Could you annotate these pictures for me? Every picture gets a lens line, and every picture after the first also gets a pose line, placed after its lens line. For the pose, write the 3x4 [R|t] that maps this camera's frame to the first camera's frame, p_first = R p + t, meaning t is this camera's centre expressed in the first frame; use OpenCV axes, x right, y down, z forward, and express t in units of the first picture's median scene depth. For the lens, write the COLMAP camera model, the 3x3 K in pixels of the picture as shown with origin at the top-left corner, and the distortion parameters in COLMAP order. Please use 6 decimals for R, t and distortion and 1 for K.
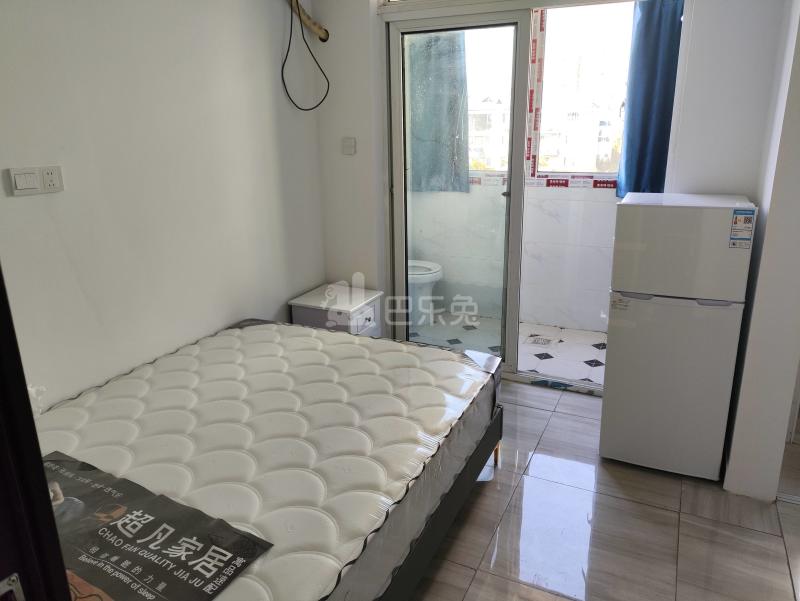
lens RADIAL K [[574.9, 0, 406.4], [0, 574.9, 286.2], [0, 0, 1]] dist [0.031602, -0.038466]
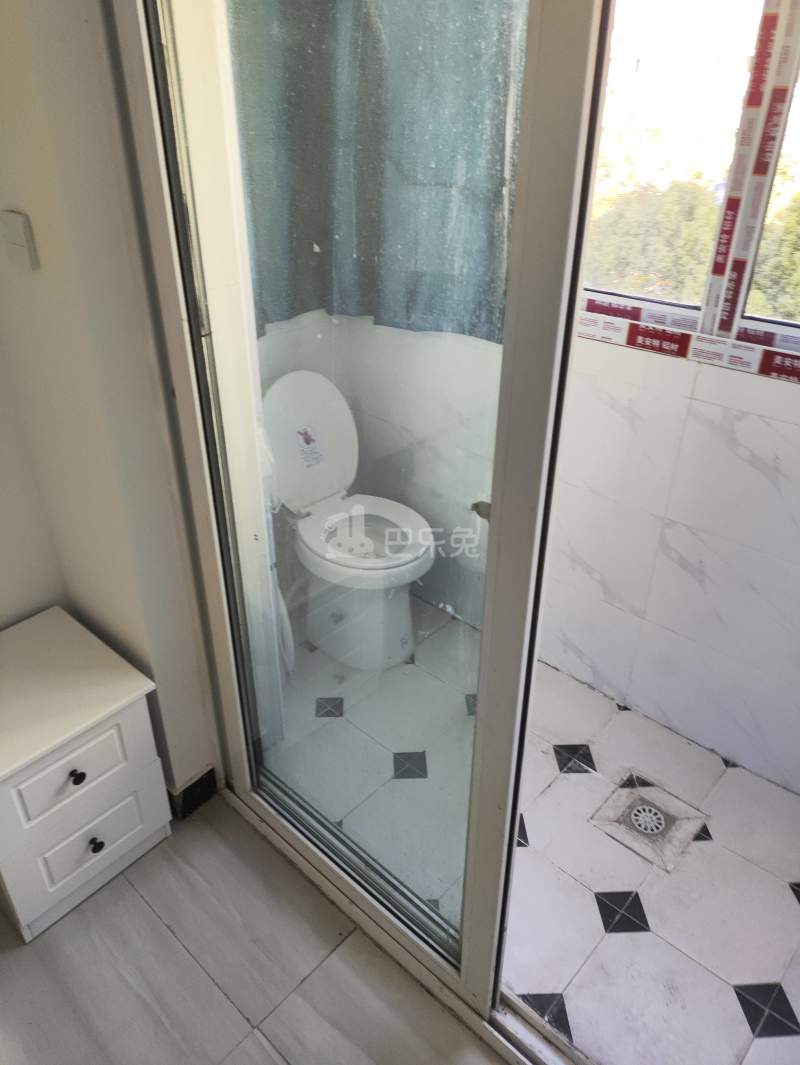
lens RADIAL K [[765.4, 0, 385.2], [0, 765.4, 542.0], [0, 0, 1]] dist [0.031602, -0.038466]
pose [[0.955431, 0.153287, -0.252298, 0.184371], [-0.080978, 0.957929, 0.275345, -0.199560], [0.283891, -0.242642, 0.927648, 0.587631]]
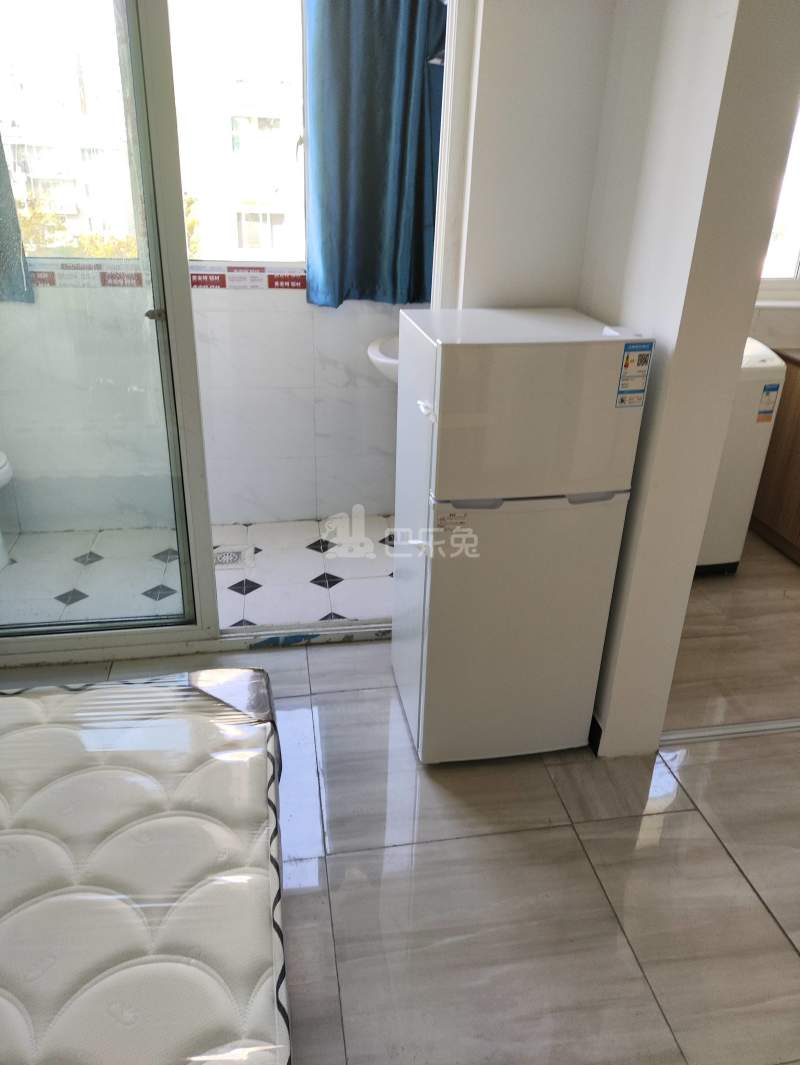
lens RADIAL K [[763.7, 0, 409.9], [0, 763.7, 528.4], [0, 0, 1]] dist [0.066760, -0.101466]
pose [[0.808001, -0.206557, 0.551787, -0.047651], [0.115460, 0.973885, 0.195493, -0.071673], [-0.577757, -0.094249, 0.810749, 0.265171]]
